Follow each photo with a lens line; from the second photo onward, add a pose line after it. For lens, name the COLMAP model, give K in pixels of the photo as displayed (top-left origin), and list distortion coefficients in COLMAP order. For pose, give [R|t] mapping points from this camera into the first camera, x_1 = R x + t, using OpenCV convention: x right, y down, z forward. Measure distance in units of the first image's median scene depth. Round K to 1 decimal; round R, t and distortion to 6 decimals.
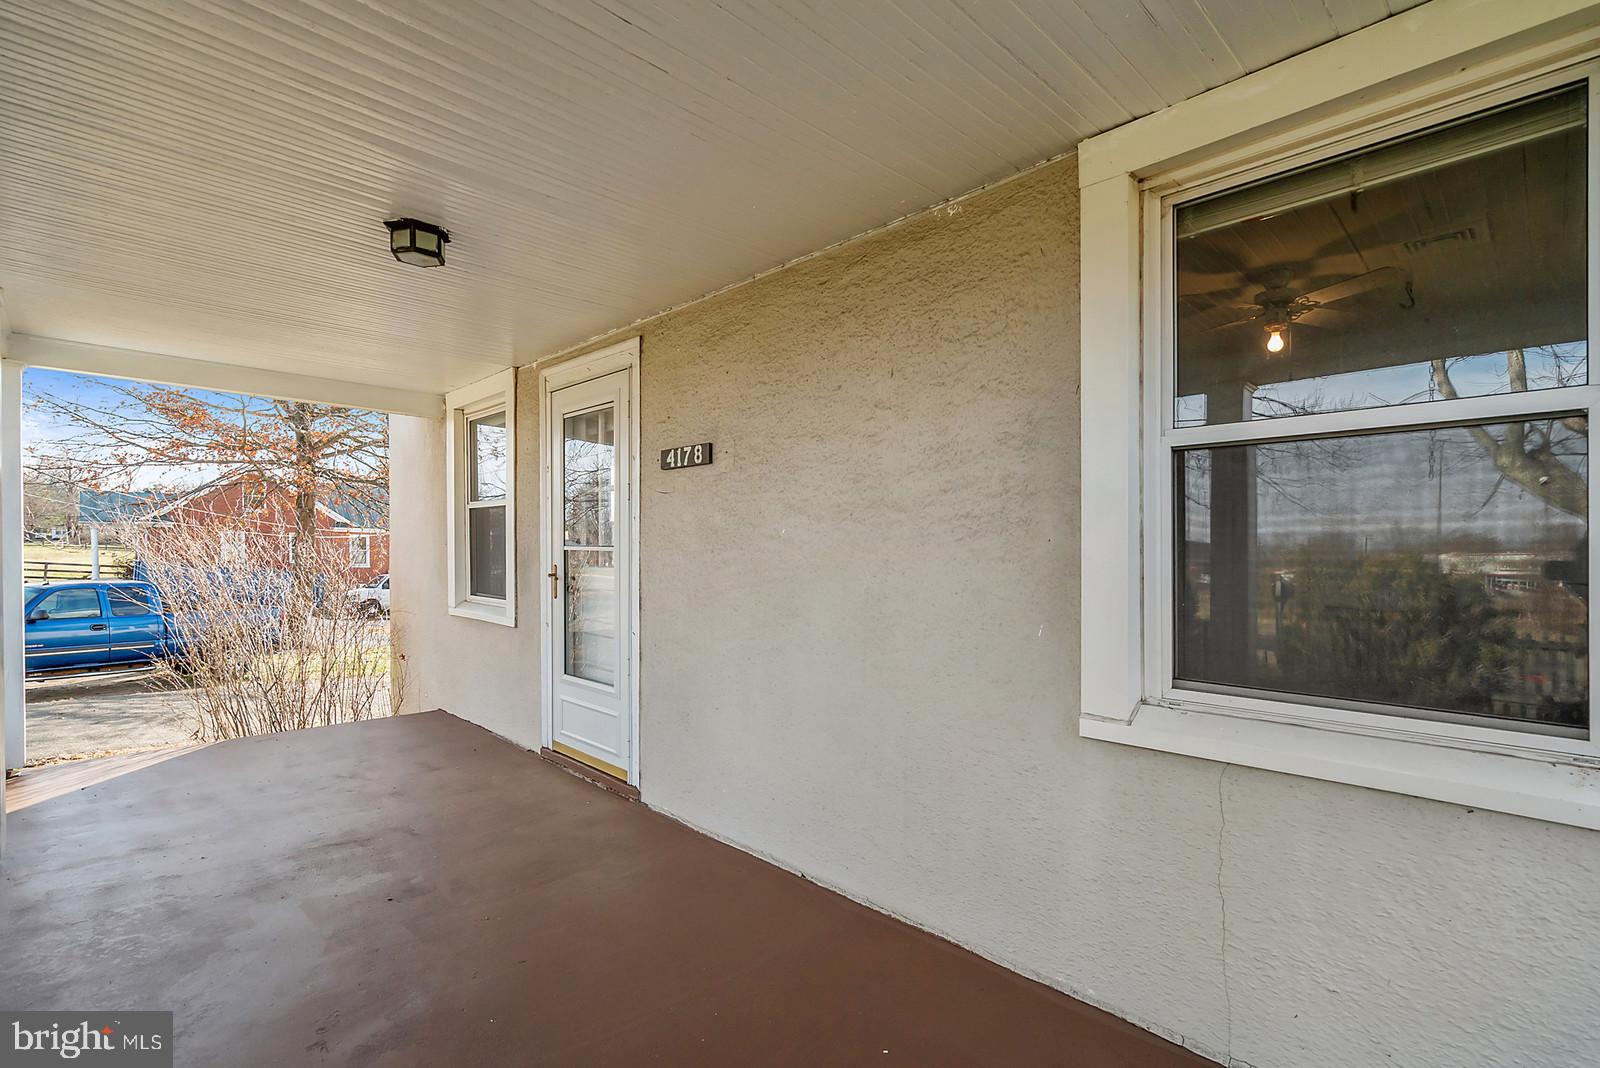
lens RADIAL K [[736.3, 0, 766.4], [0, 736.3, 573.9], [0, 0, 1]] dist [-0.006553, 0.000140]
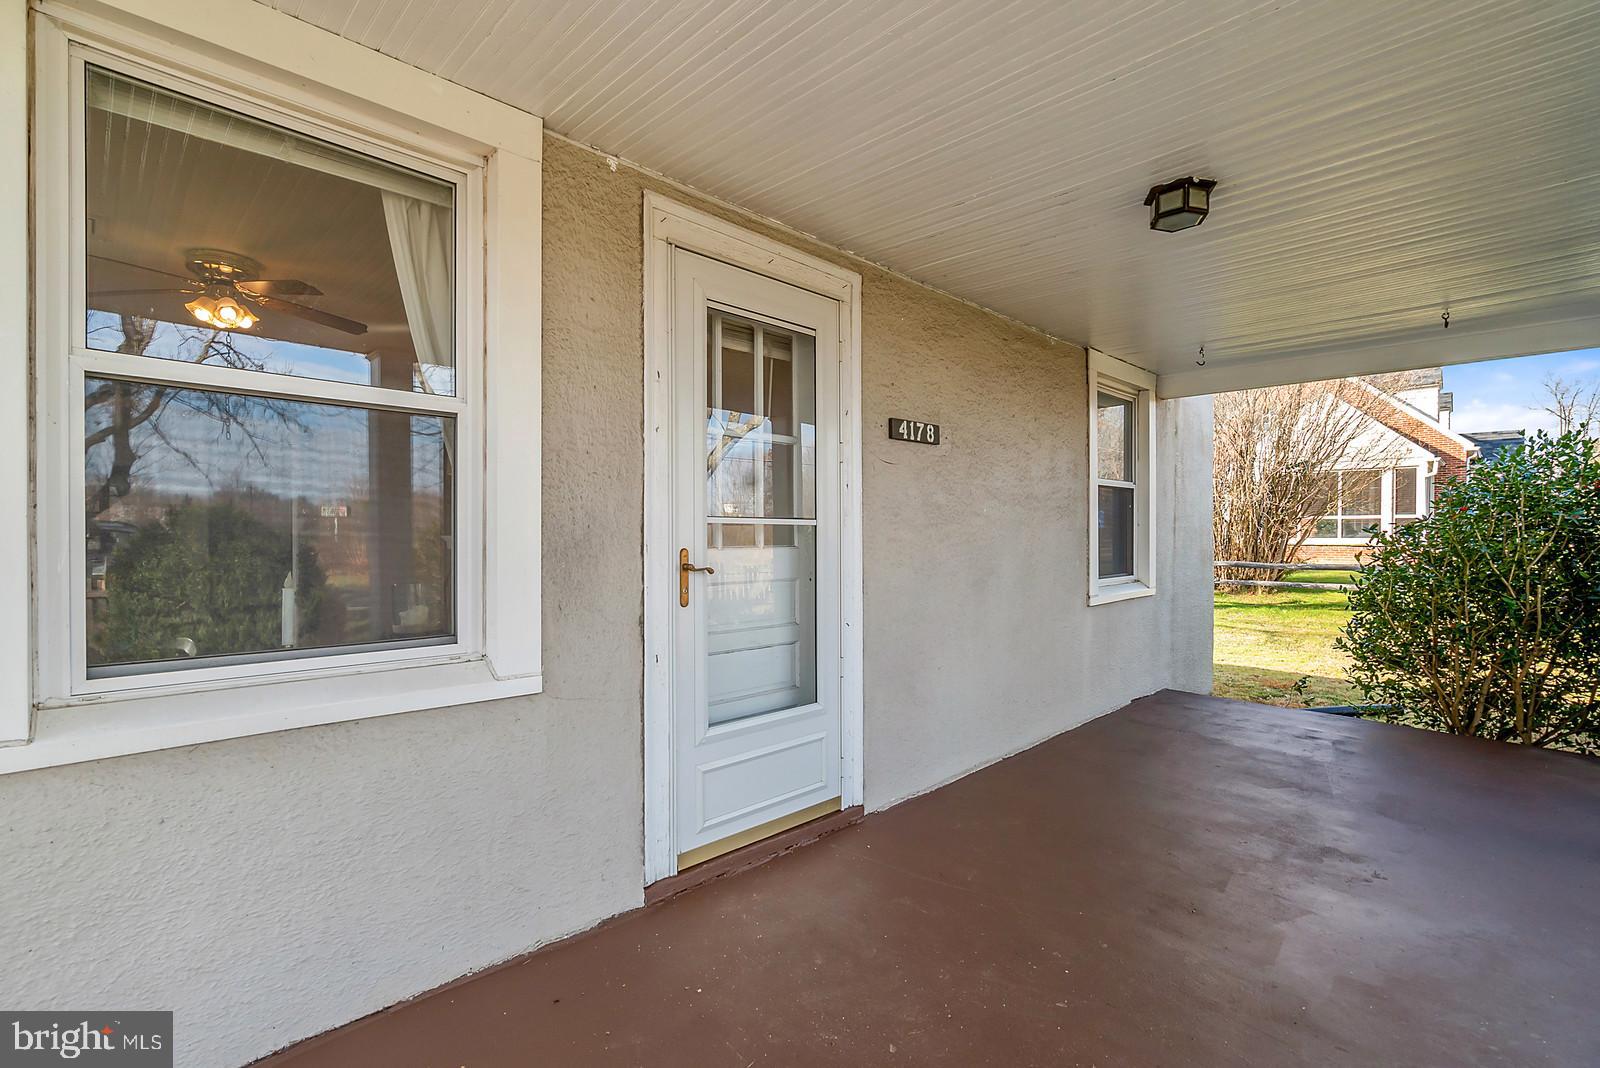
lens RADIAL K [[736.3, 0, 796.7], [0, 736.3, 519.0], [0, 0, 1]] dist [-0.006553, 0.000140]
pose [[-0.022859, -0.006528, 0.999717, -1.115858], [0.014097, 0.999877, 0.006851, -0.049075], [-0.999639, 0.014249, -0.022764, 1.189018]]
